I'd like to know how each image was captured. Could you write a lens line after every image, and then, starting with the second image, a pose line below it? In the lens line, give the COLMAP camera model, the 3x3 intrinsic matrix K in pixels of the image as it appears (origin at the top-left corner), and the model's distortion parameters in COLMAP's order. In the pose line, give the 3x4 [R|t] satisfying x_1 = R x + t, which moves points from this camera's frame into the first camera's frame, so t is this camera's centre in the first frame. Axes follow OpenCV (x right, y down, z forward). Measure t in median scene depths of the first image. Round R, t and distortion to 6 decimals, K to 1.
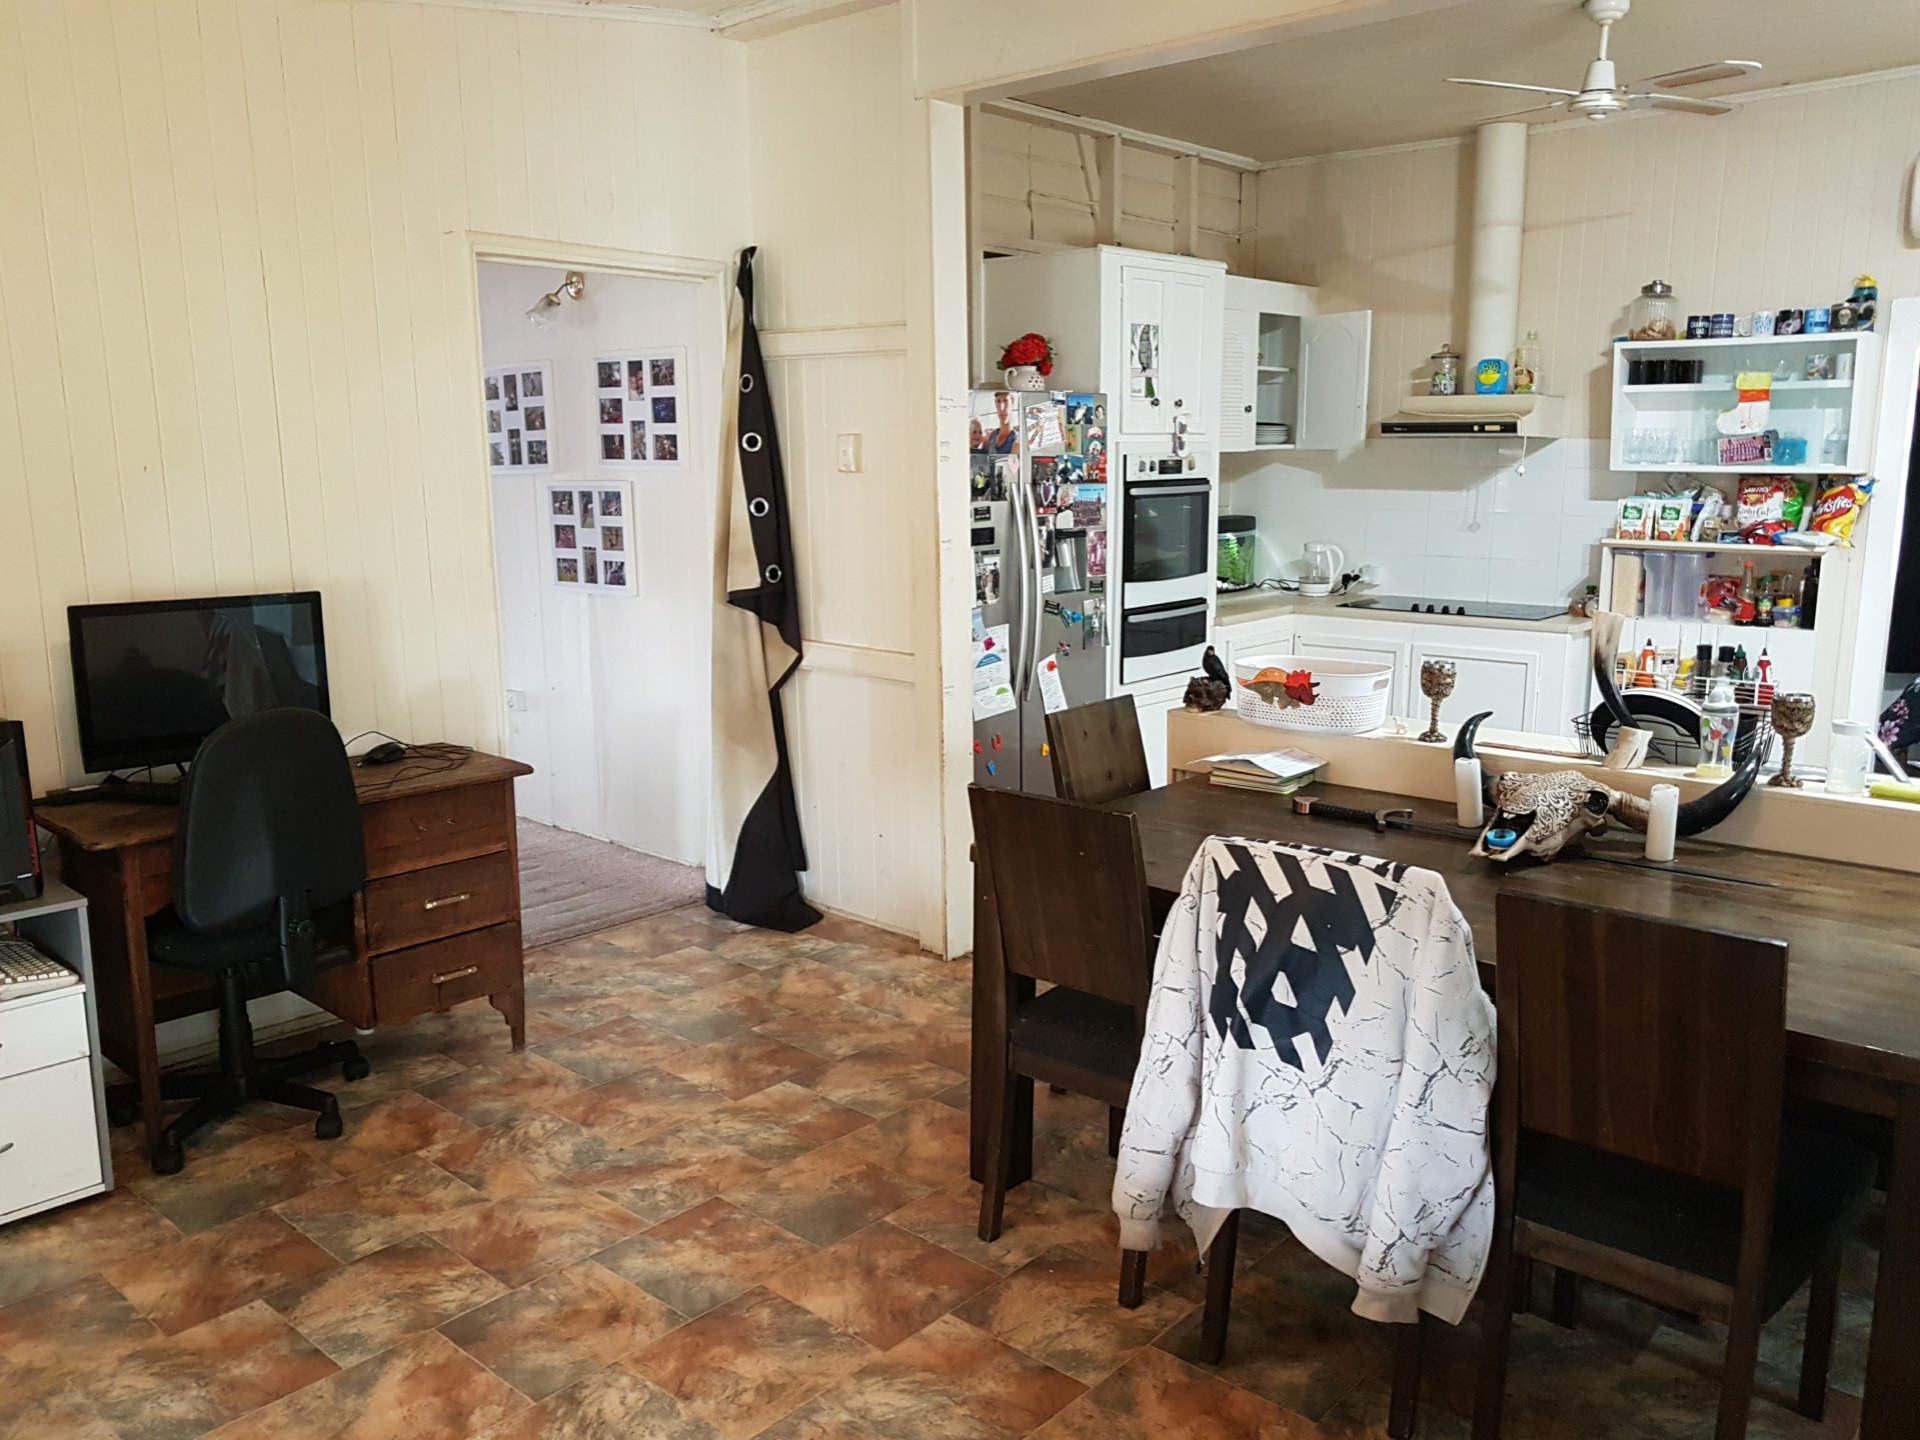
lens RADIAL K [[1507.5, 0, 962.1], [0, 1507.5, 724.9], [0, 0, 1]] dist [-0.003596, 0.010506]
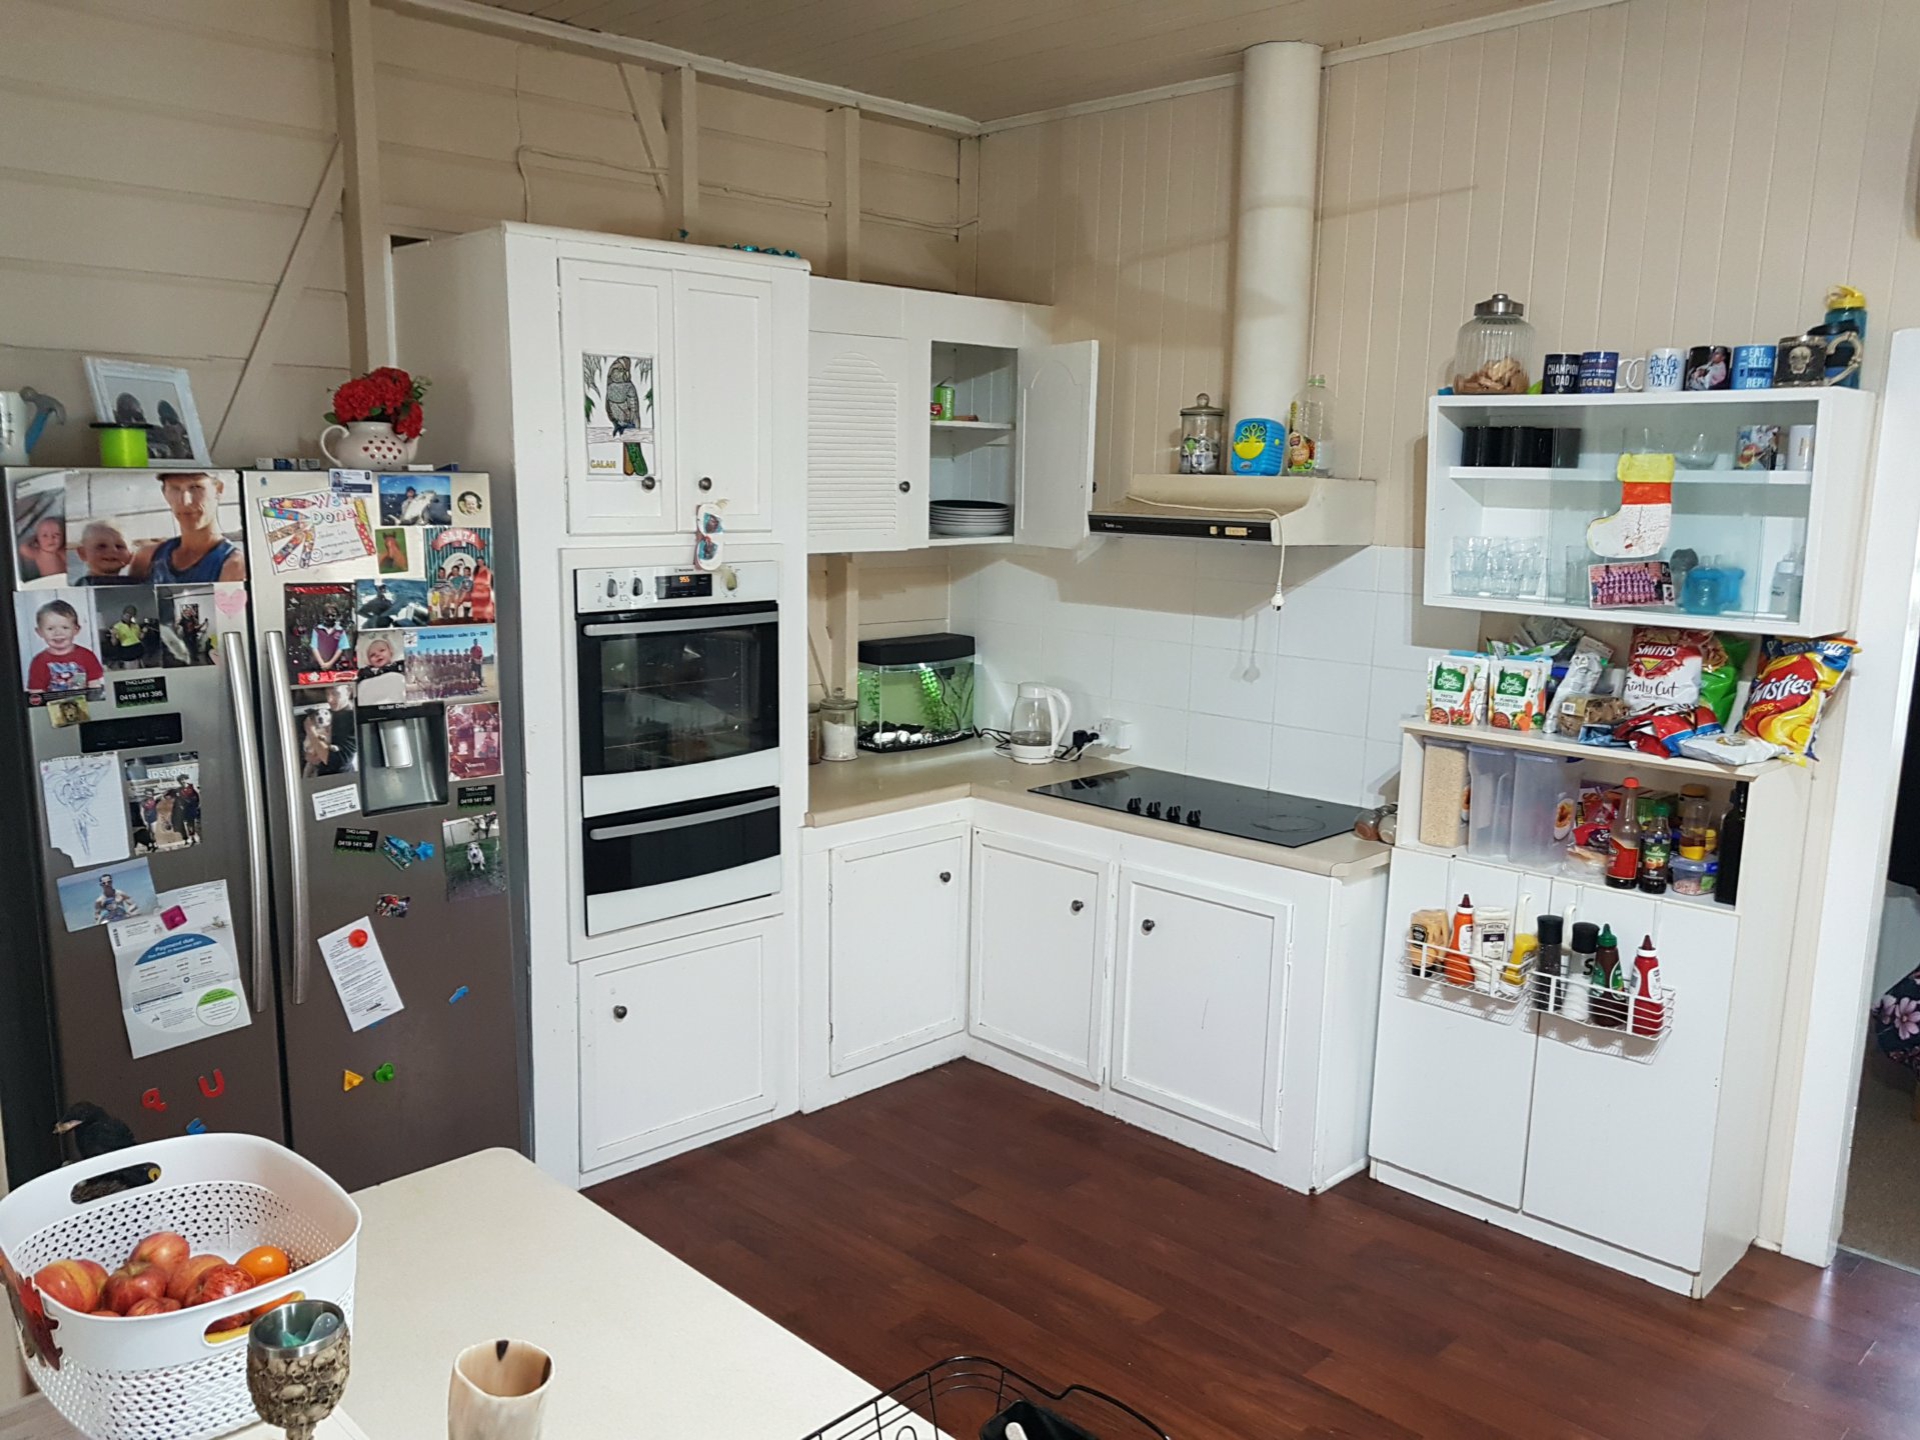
lens RADIAL K [[1507.5, 0, 940.4], [0, 1507.5, 735.6], [0, 0, 1]] dist [-0.003596, 0.010506]
pose [[0.996706, 0.032463, -0.074321, 0.293585], [-0.033384, 0.999380, -0.011176, -0.107149], [0.073912, 0.013620, 0.997172, 0.393892]]
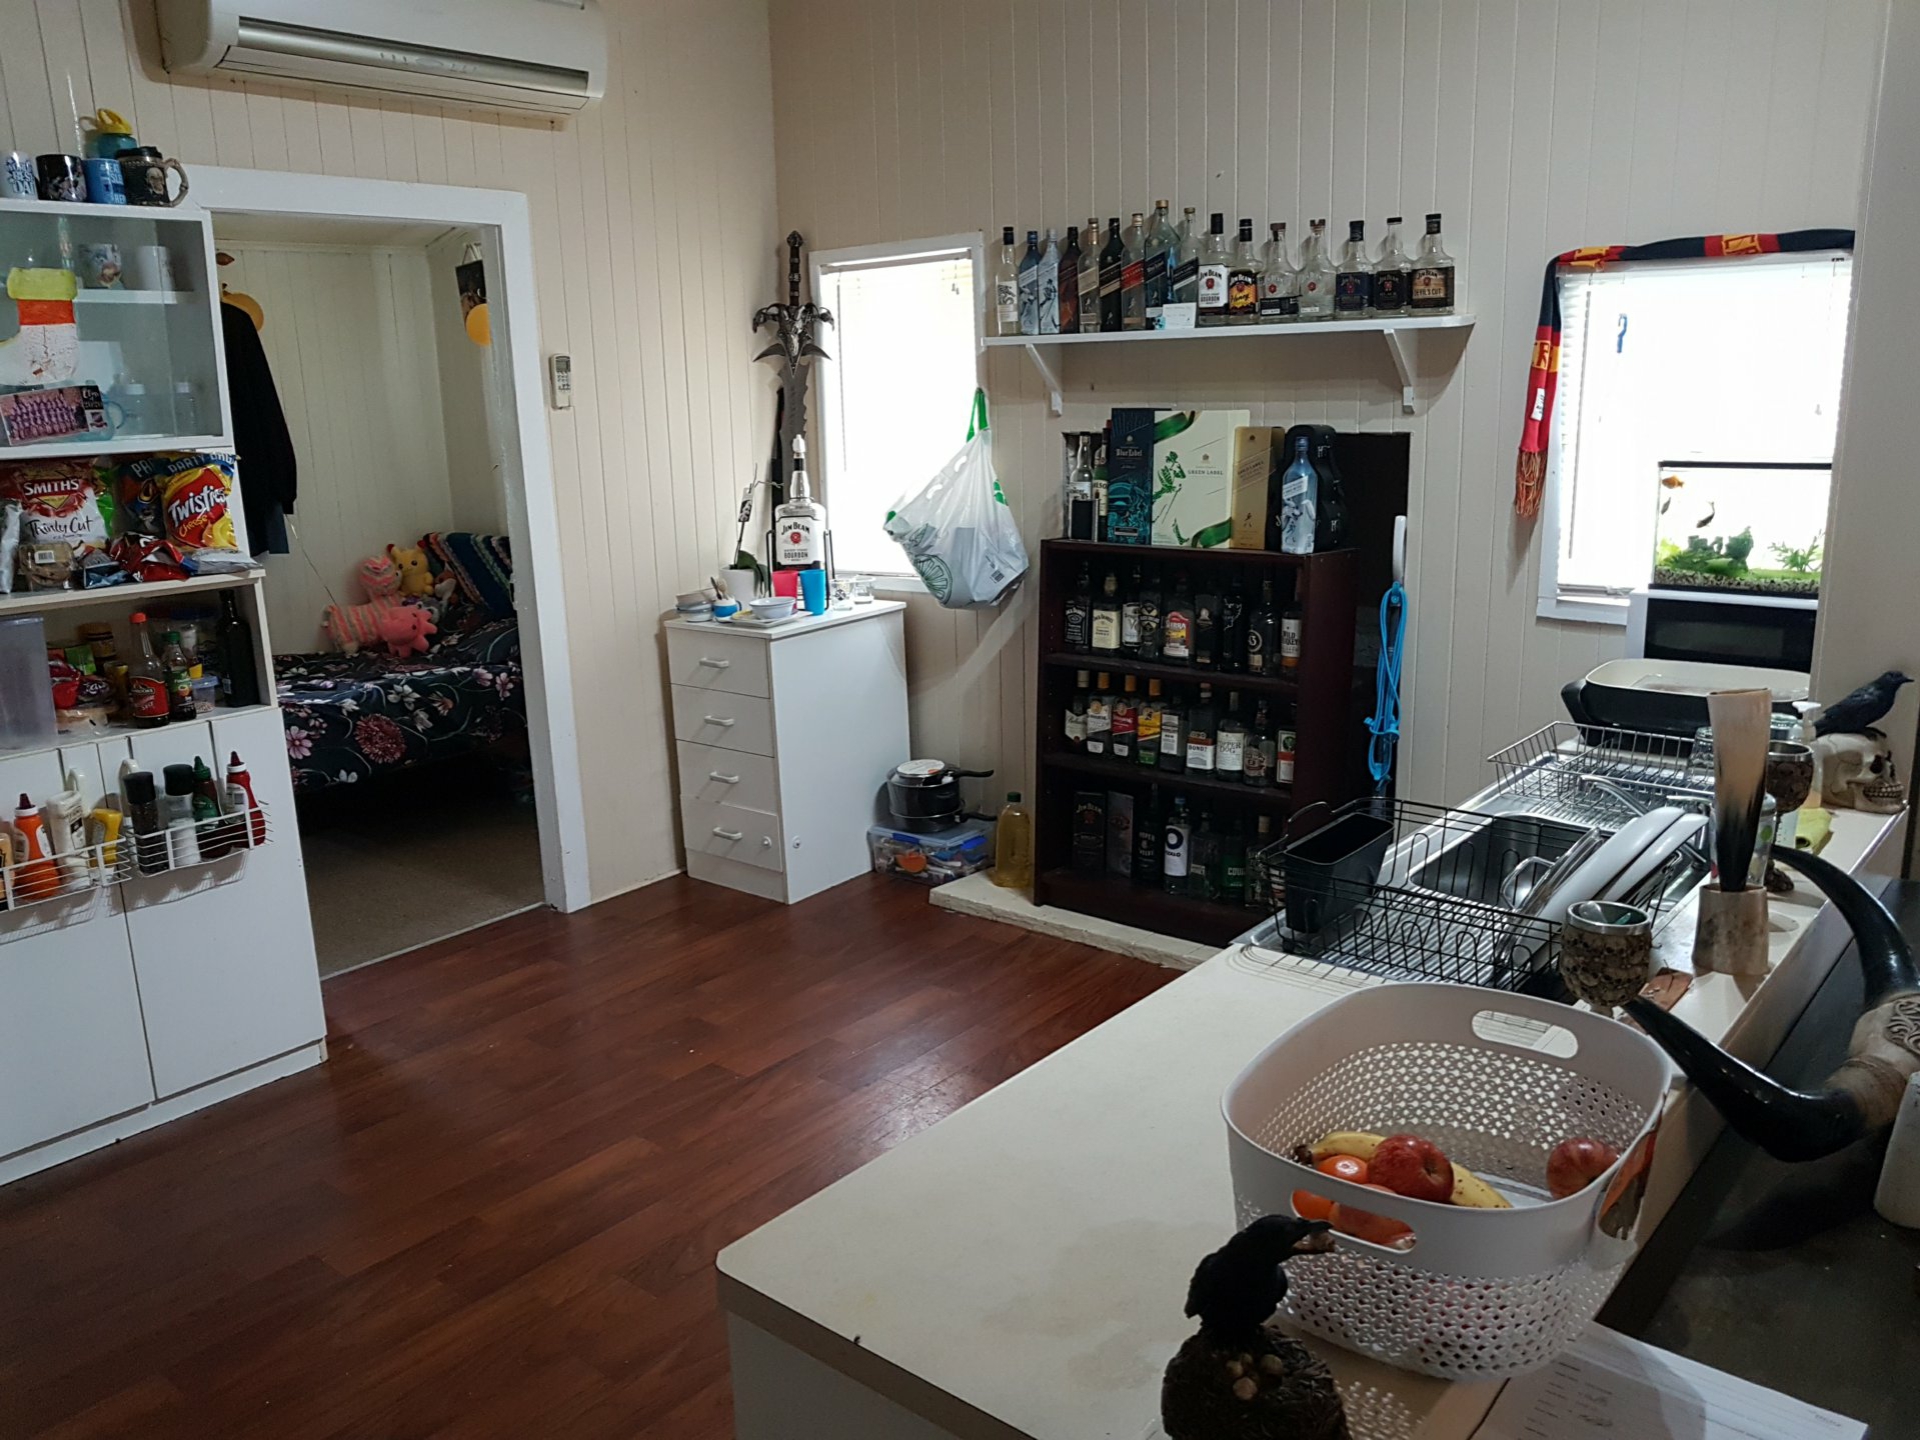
lens RADIAL K [[1507.5, 0, 949.5], [0, 1507.5, 719.1], [0, 0, 1]] dist [-0.003596, 0.010506]
pose [[-0.021890, -0.221789, 0.974849, -0.035445], [0.211695, 0.951944, 0.221331, -0.128093], [-0.977091, 0.211216, 0.026114, 0.684816]]
